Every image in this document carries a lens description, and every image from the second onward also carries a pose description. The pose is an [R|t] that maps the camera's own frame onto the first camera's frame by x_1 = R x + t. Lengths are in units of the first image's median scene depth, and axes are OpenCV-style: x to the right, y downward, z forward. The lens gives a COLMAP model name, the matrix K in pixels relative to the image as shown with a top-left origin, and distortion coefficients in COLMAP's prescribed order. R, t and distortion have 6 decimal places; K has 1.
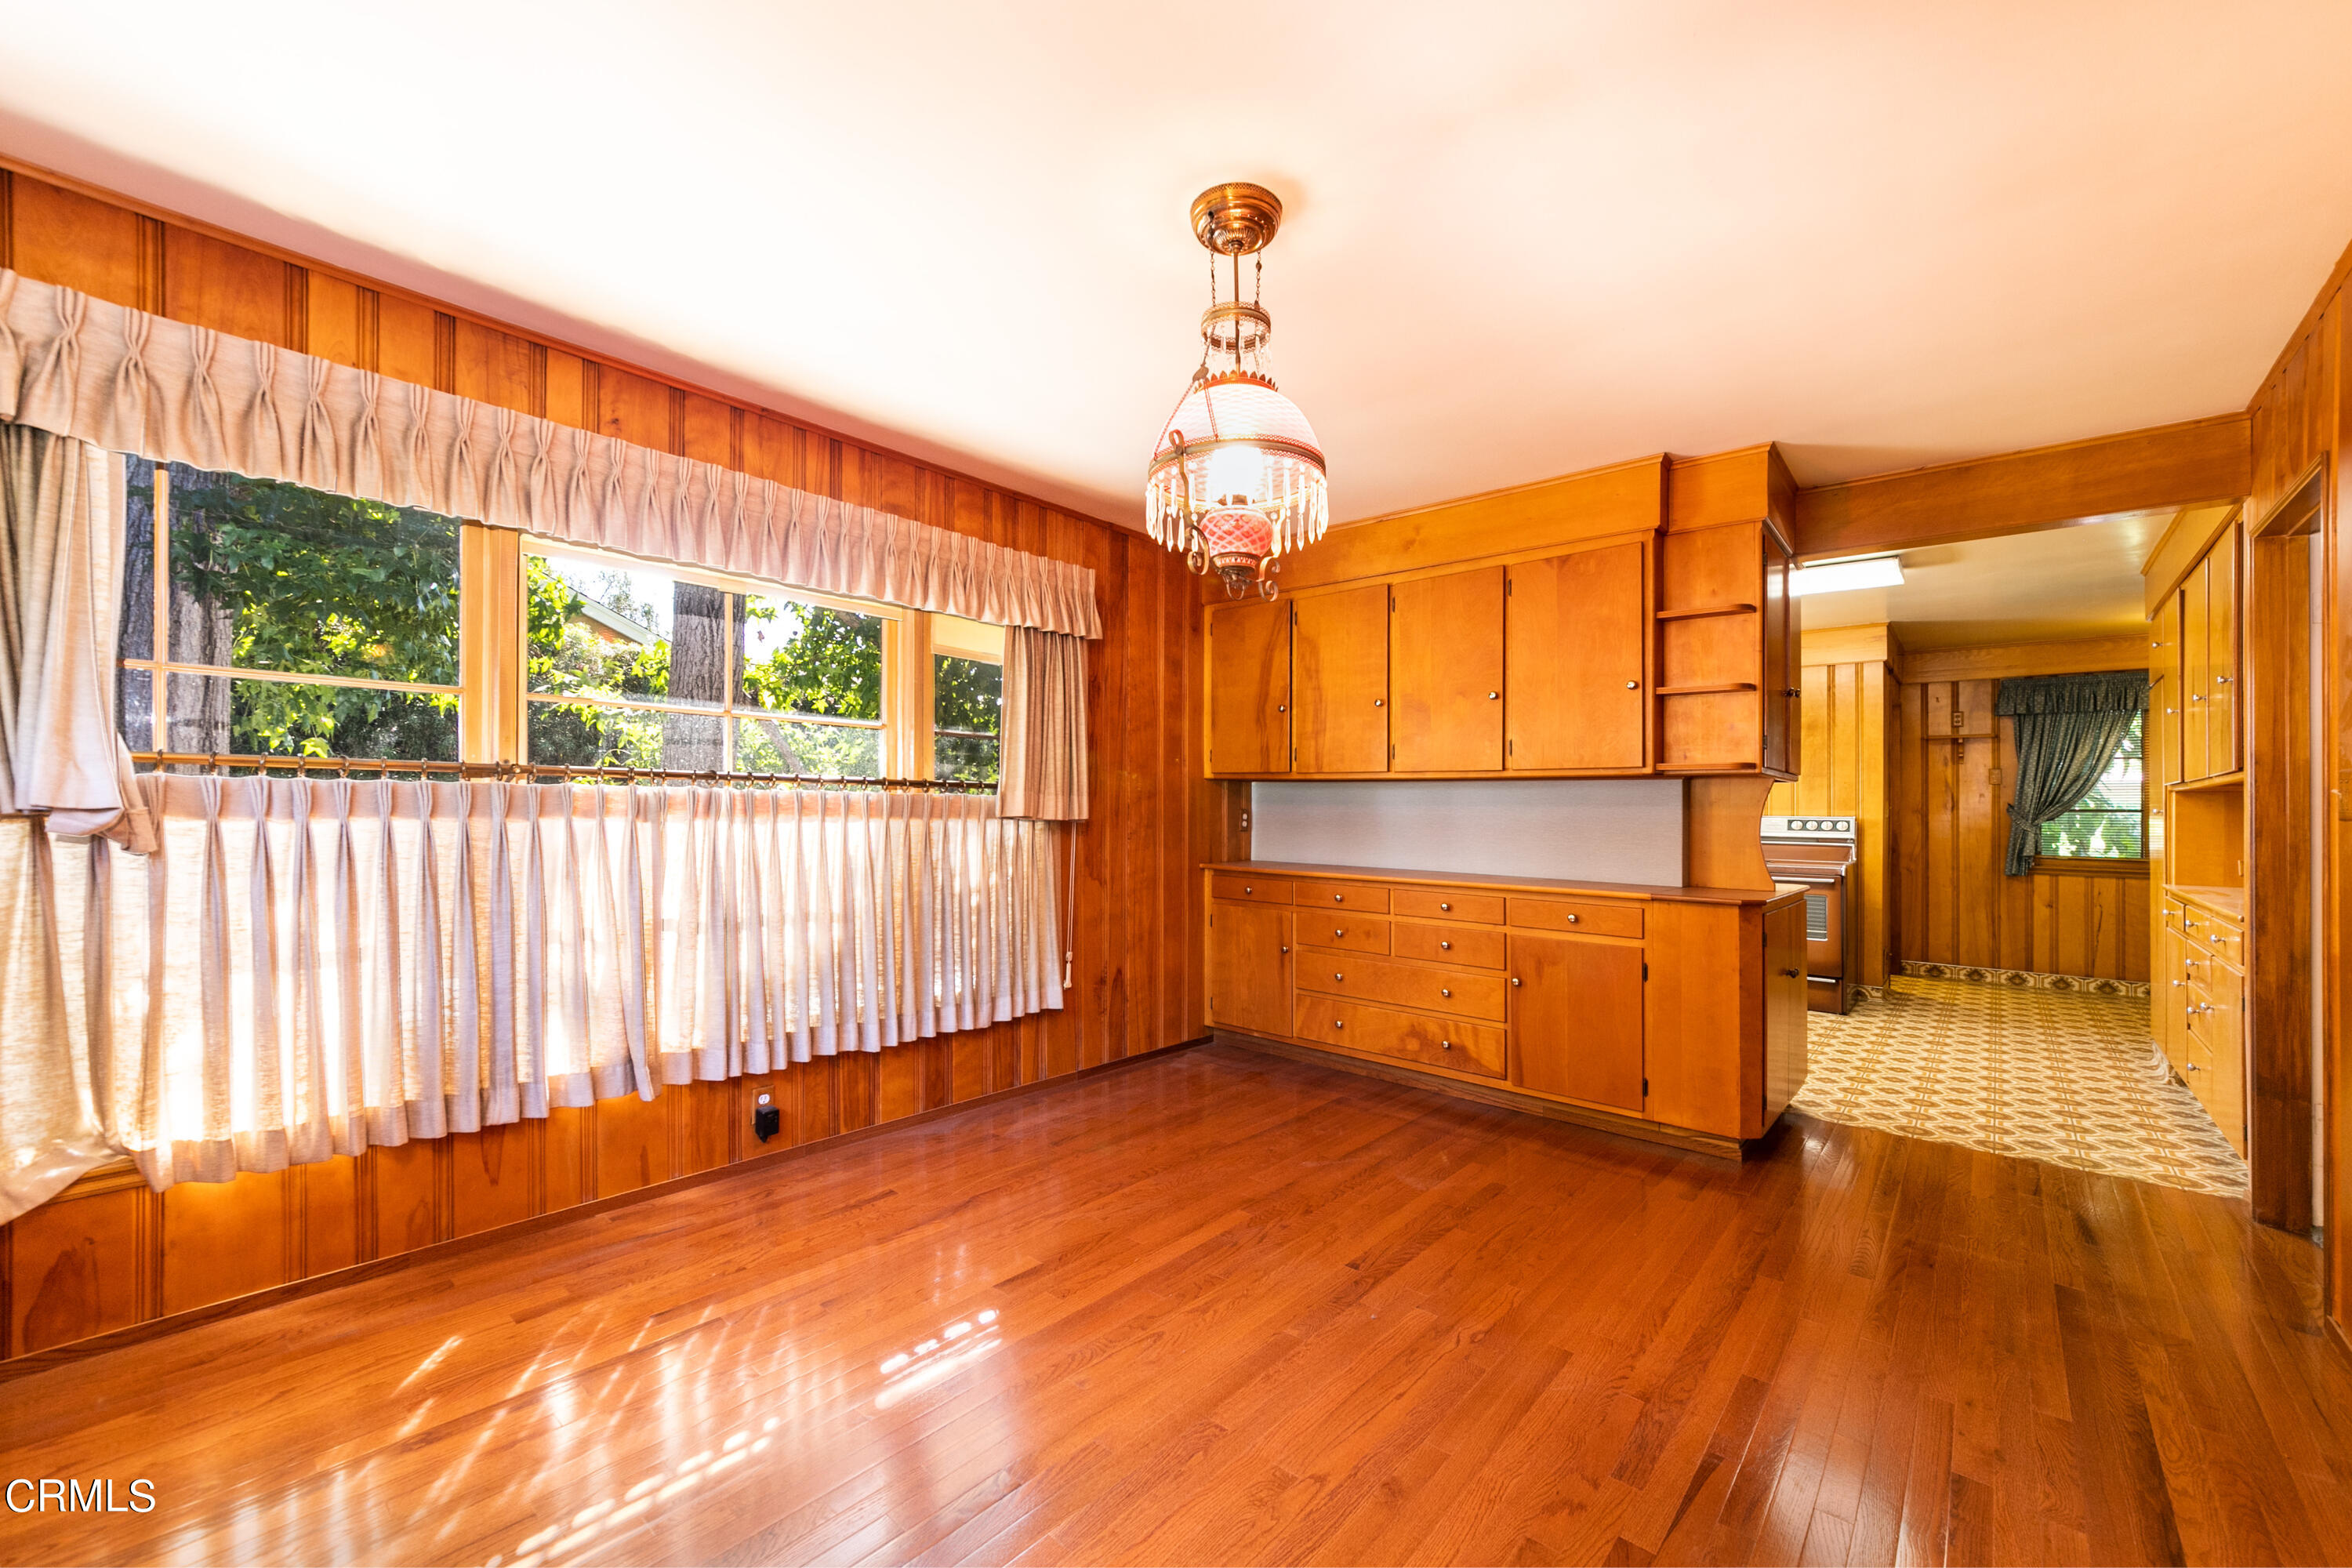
lens RADIAL K [[927.7, 0, 1166.2], [0, 927.7, 794.7], [0, 0, 1]] dist [-0.002968, -0.000516]
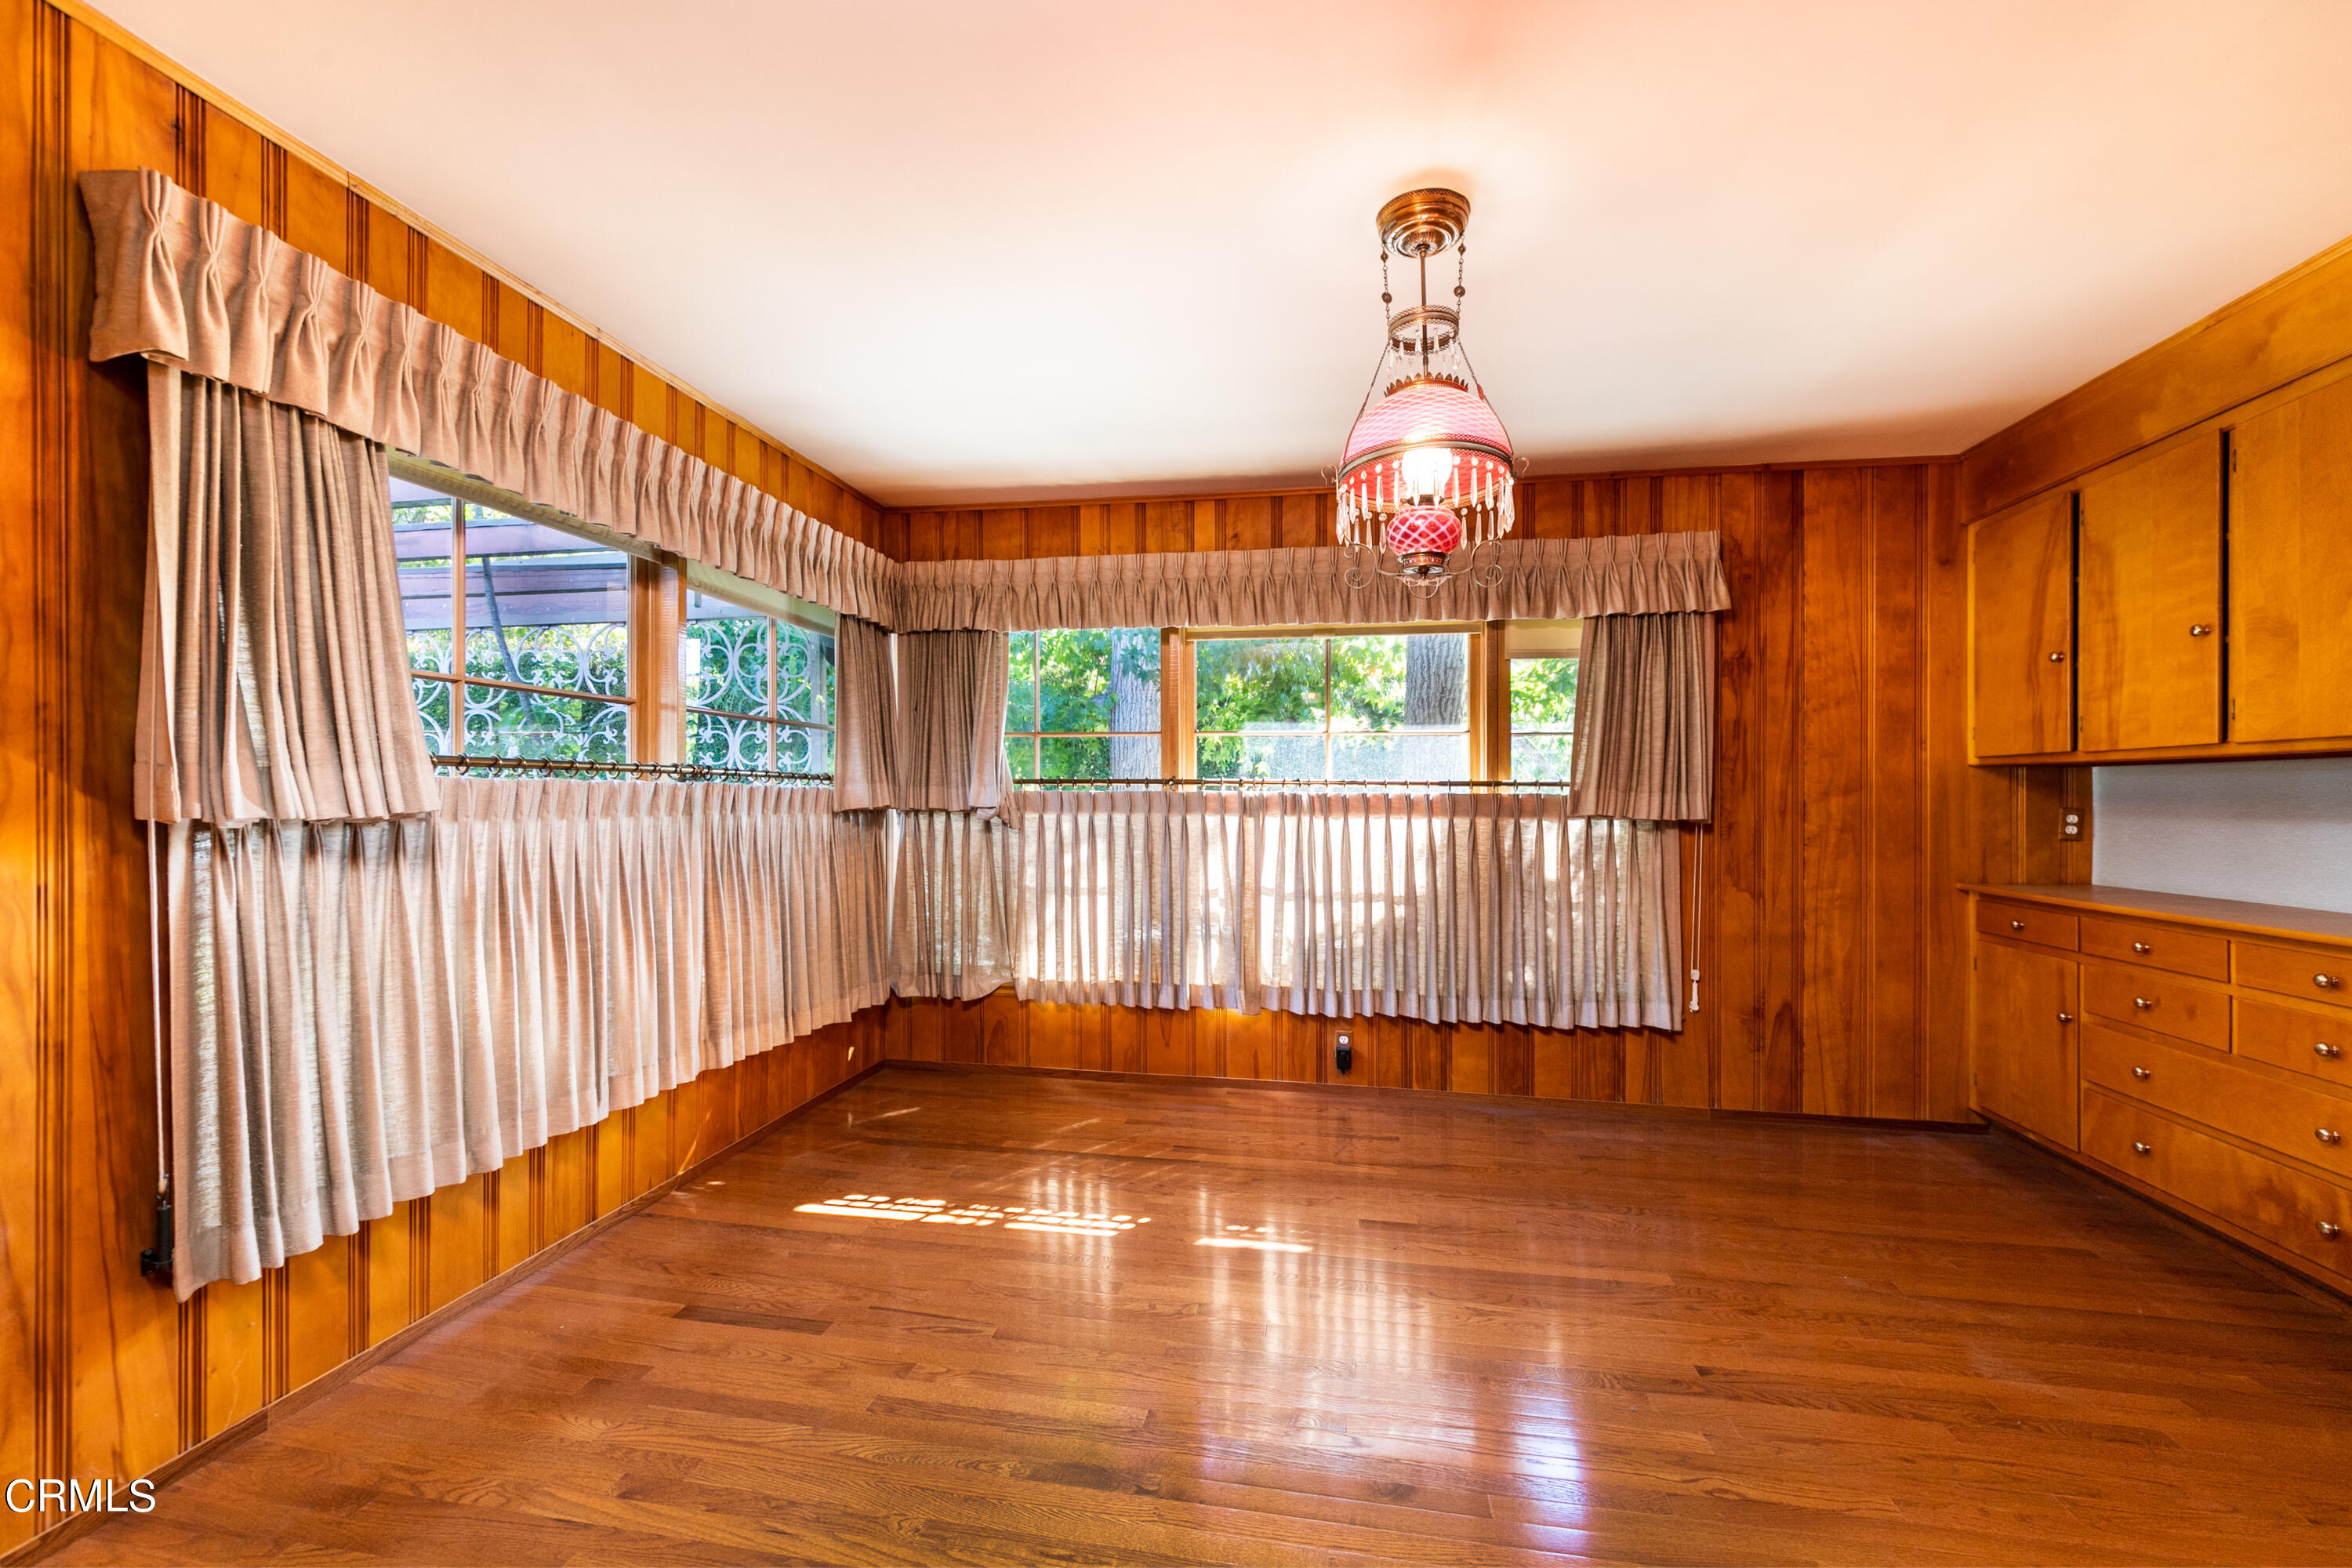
lens RADIAL K [[939.1, 0, 1184.5], [0, 939.1, 802.4], [0, 0, 1]] dist [0.001343, -0.000093]
pose [[0.529547, -0.007342, -0.848249, 0.468339], [0.012536, 0.999921, -0.000829, 0.005851], [0.848188, -0.010194, 0.529597, 0.133627]]
